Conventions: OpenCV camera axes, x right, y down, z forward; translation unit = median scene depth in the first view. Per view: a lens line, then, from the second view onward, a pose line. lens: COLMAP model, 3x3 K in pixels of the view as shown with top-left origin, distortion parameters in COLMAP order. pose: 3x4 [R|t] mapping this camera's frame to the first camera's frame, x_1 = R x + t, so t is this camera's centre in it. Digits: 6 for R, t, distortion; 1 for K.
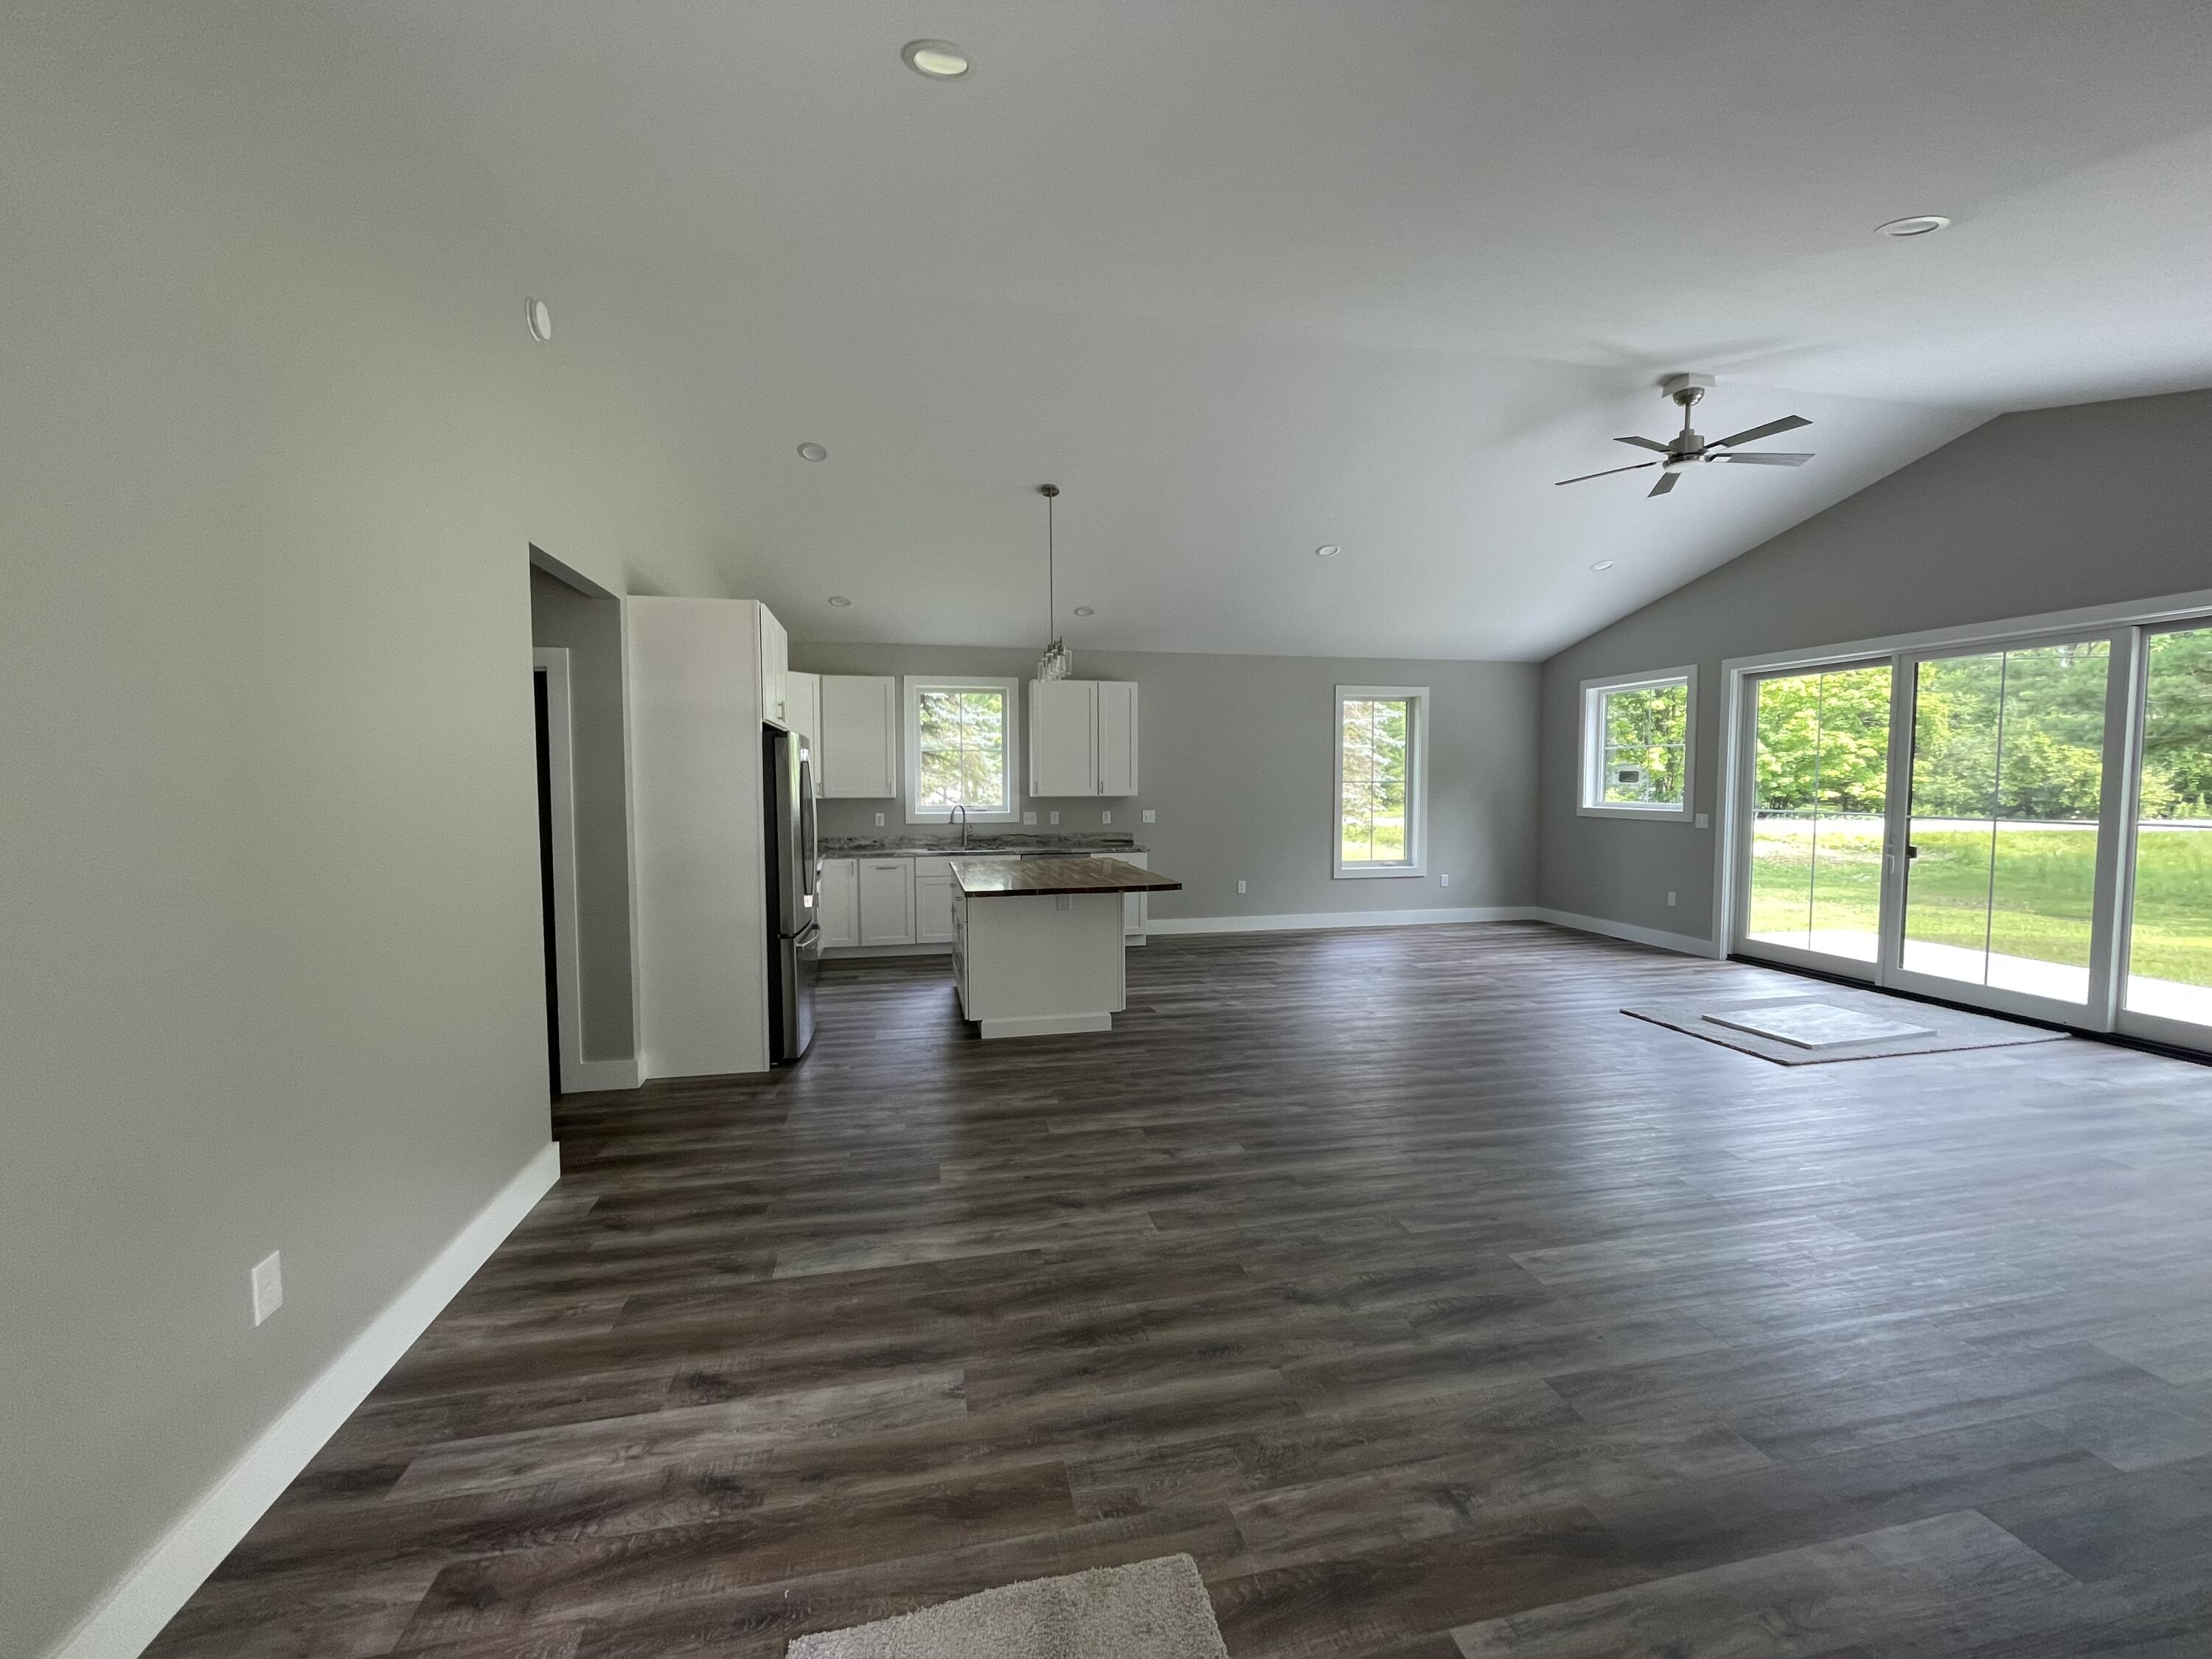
lens RADIAL K [[890.3, 0, 1109.0], [0, 890.3, 826.9], [0, 0, 1]] dist [-0.000160, -0.002781]
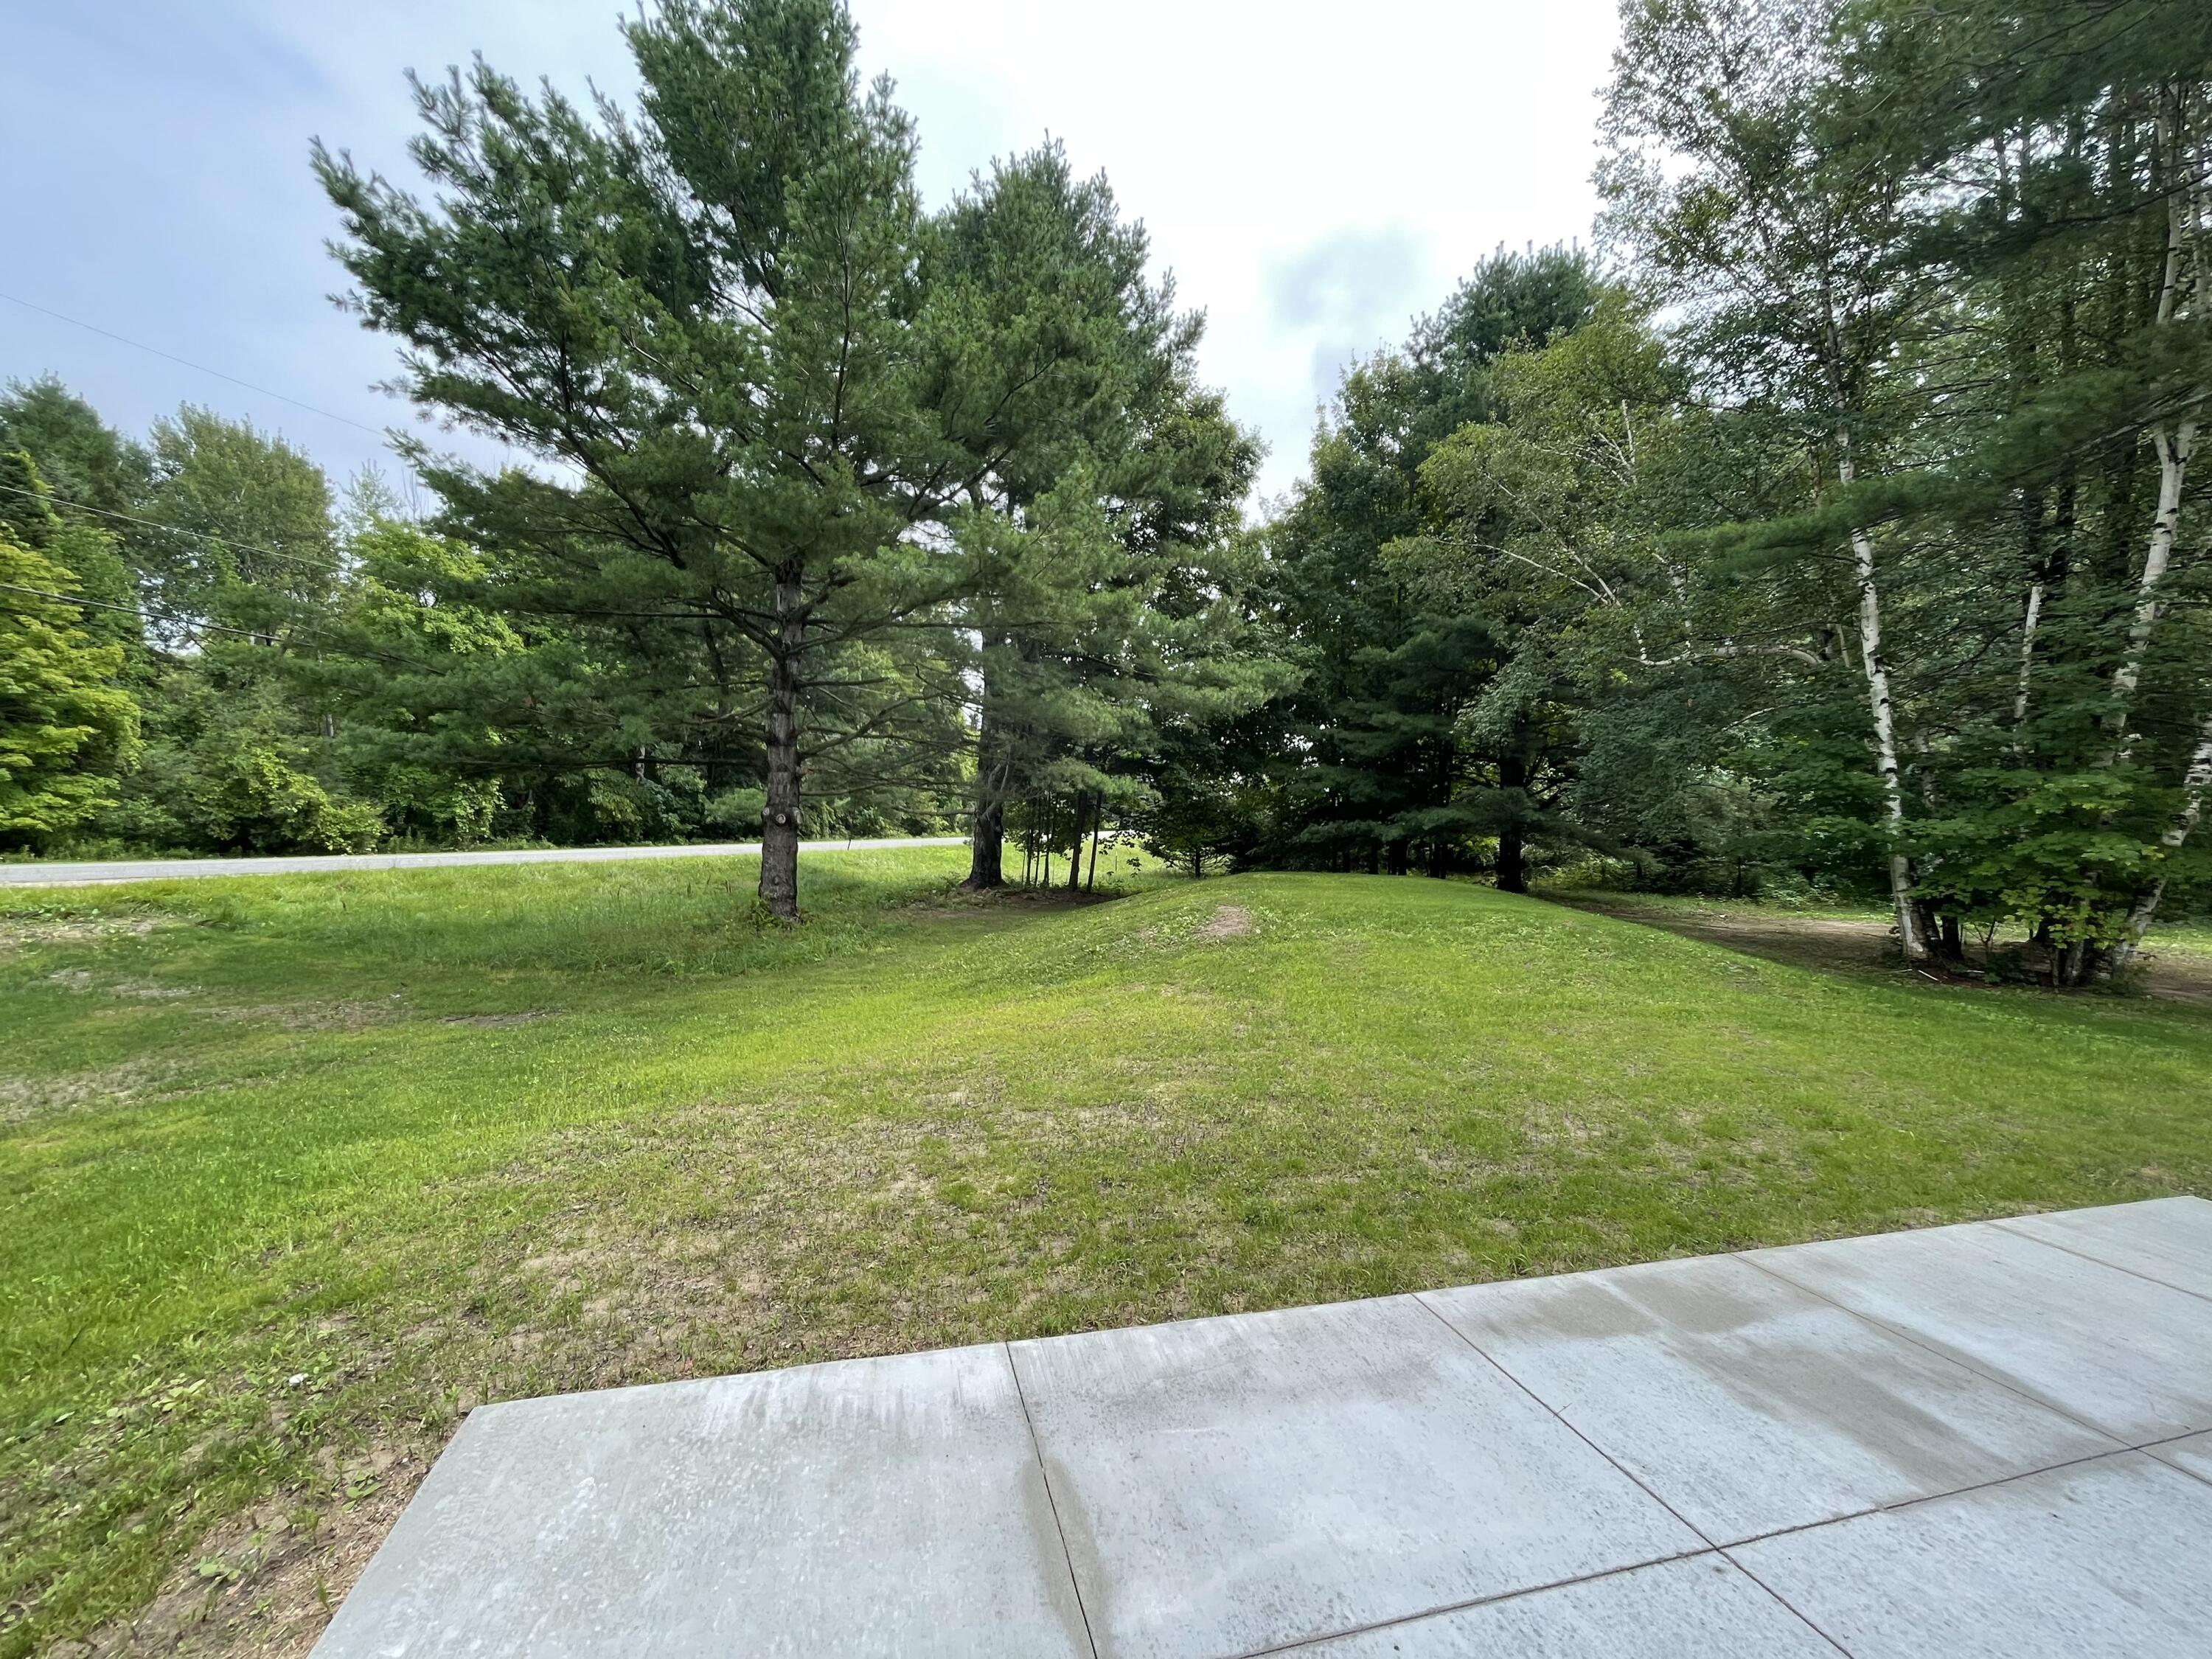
lens RADIAL K [[890.3, 0, 1109.0], [0, 890.3, 826.9], [0, 0, 1]] dist [-0.000160, -0.002781]
pose [[-0.038440, 0.010801, 0.999203, 0.756611], [0.027642, 0.999570, -0.009741, -0.021072], [-0.998879, 0.027245, -0.038722, 0.979756]]
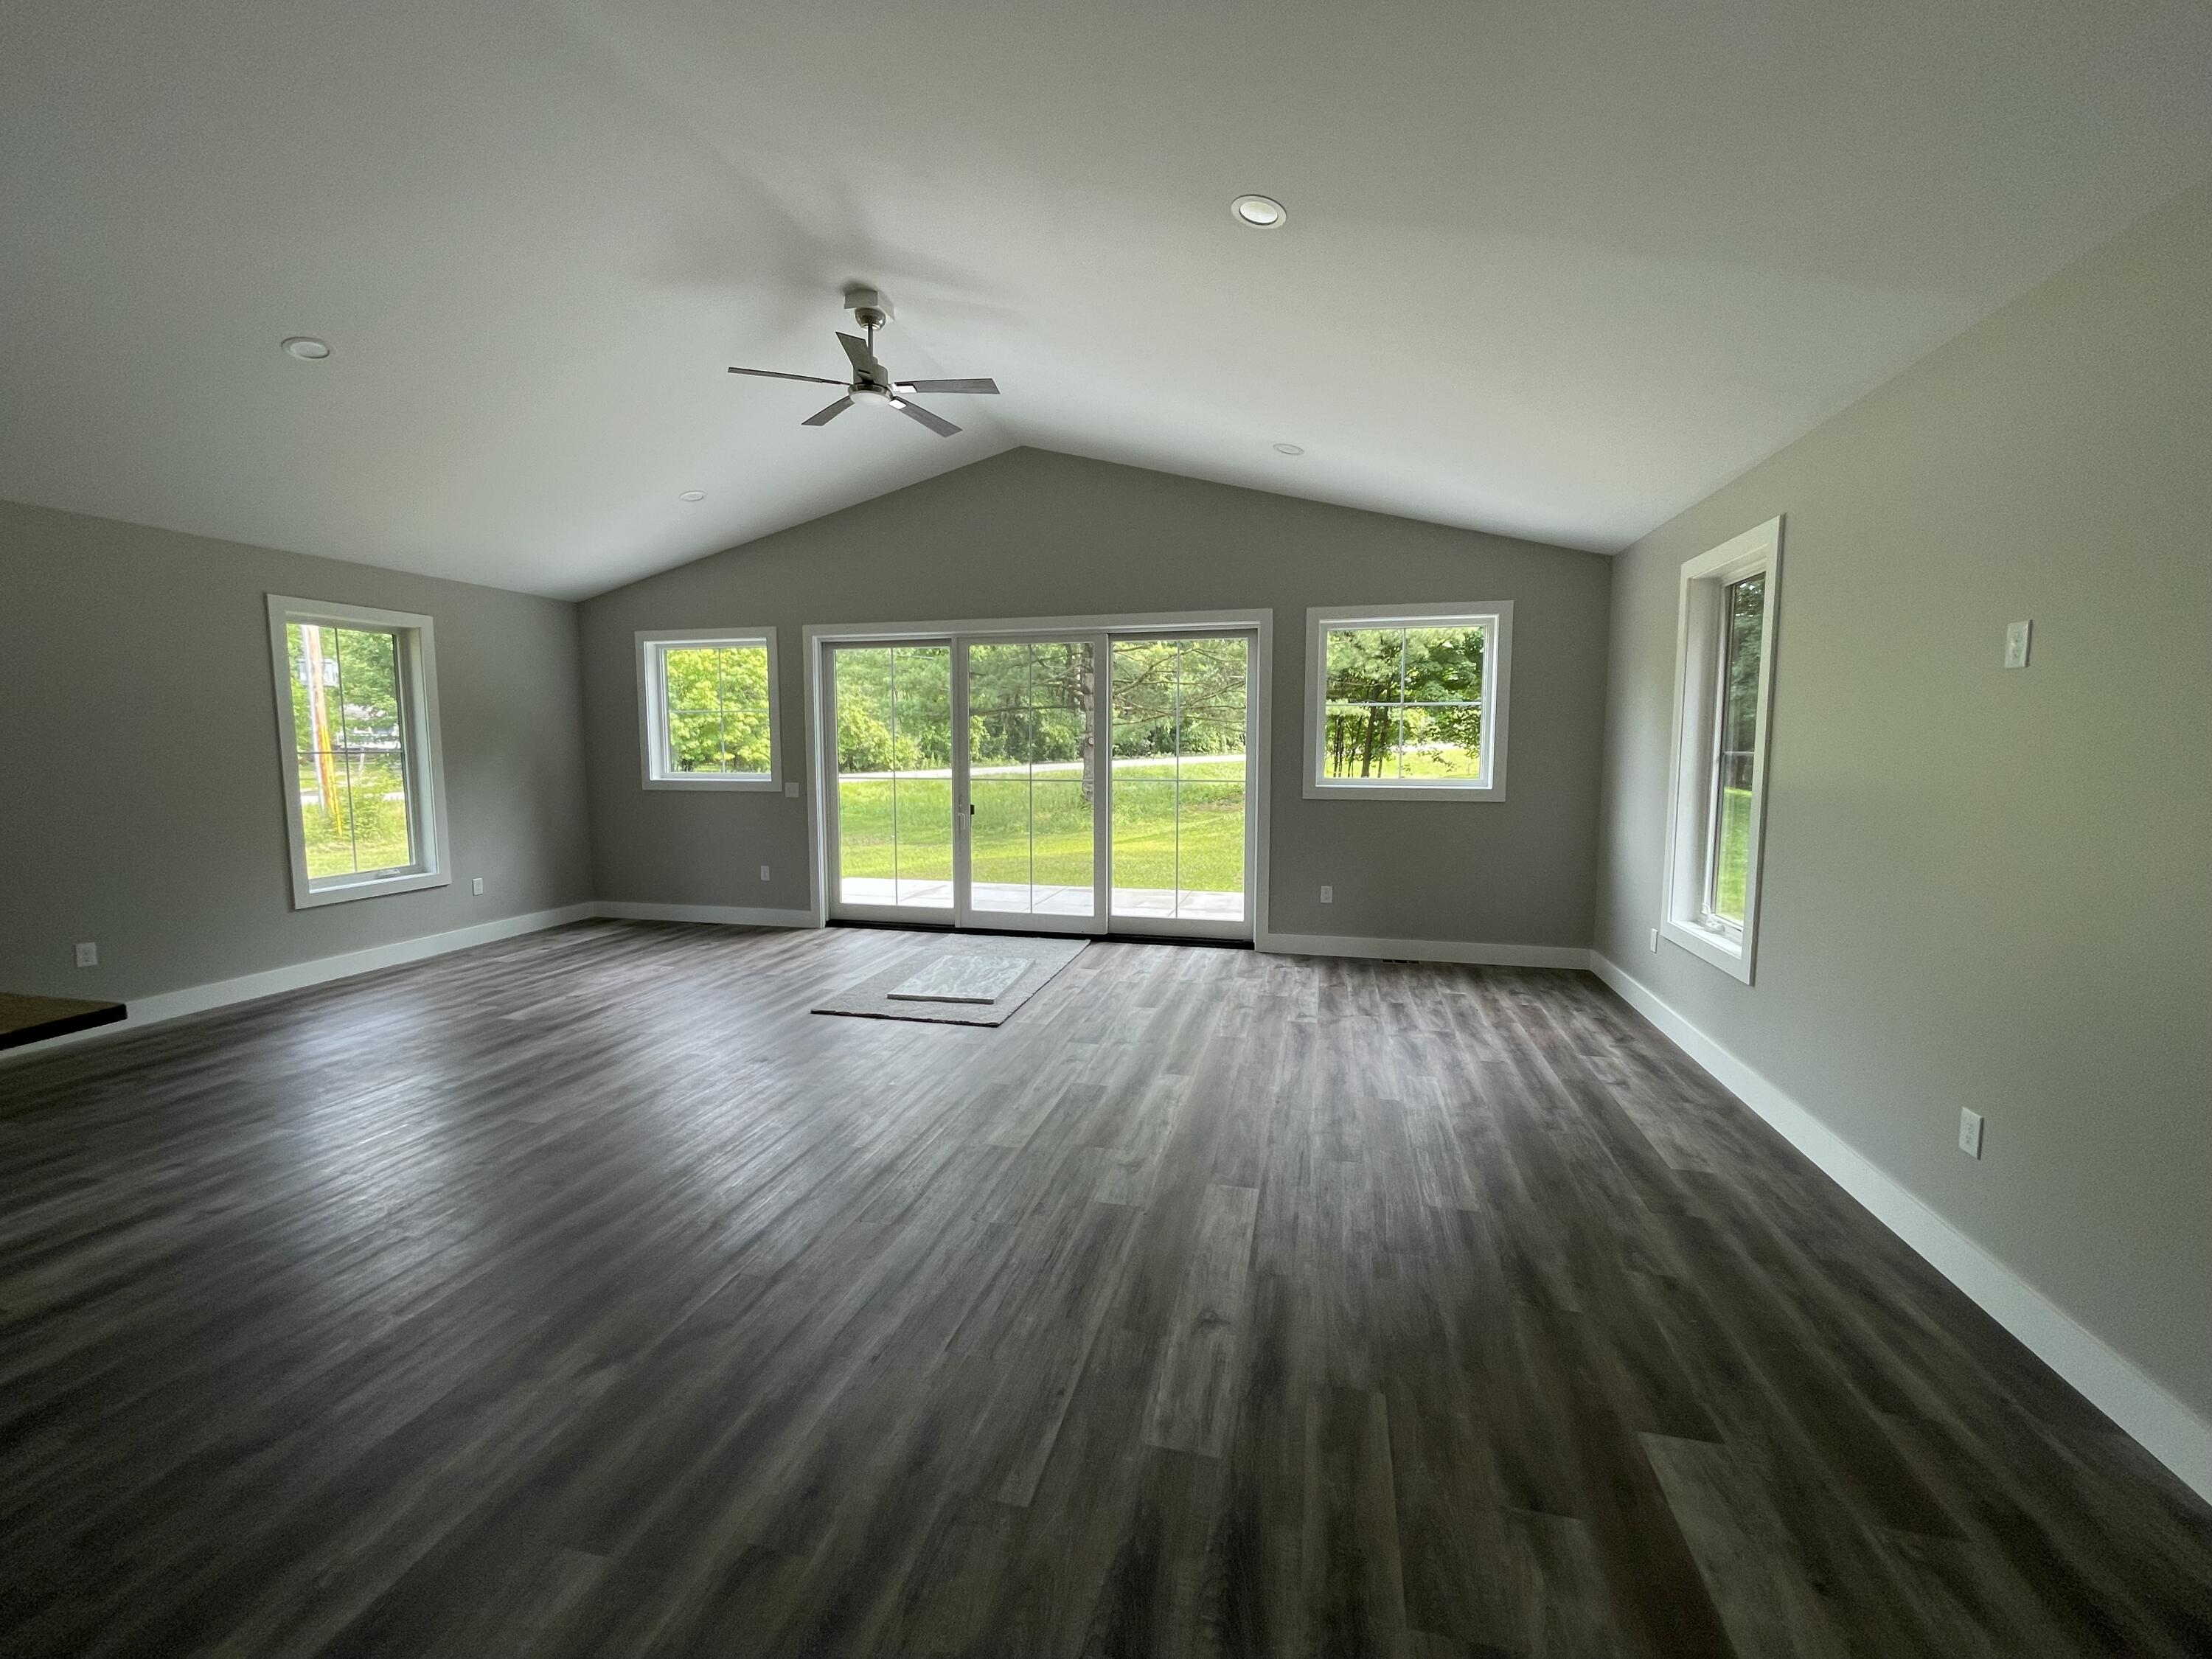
lens RADIAL K [[890.3, 0, 1109.0], [0, 890.3, 826.9], [0, 0, 1]] dist [-0.000160, -0.002781]
pose [[0.442245, -0.084743, 0.892882, -0.042286], [0.048348, 0.996331, 0.070614, -0.014927], [-0.895590, 0.011941, 0.444720, 0.205738]]
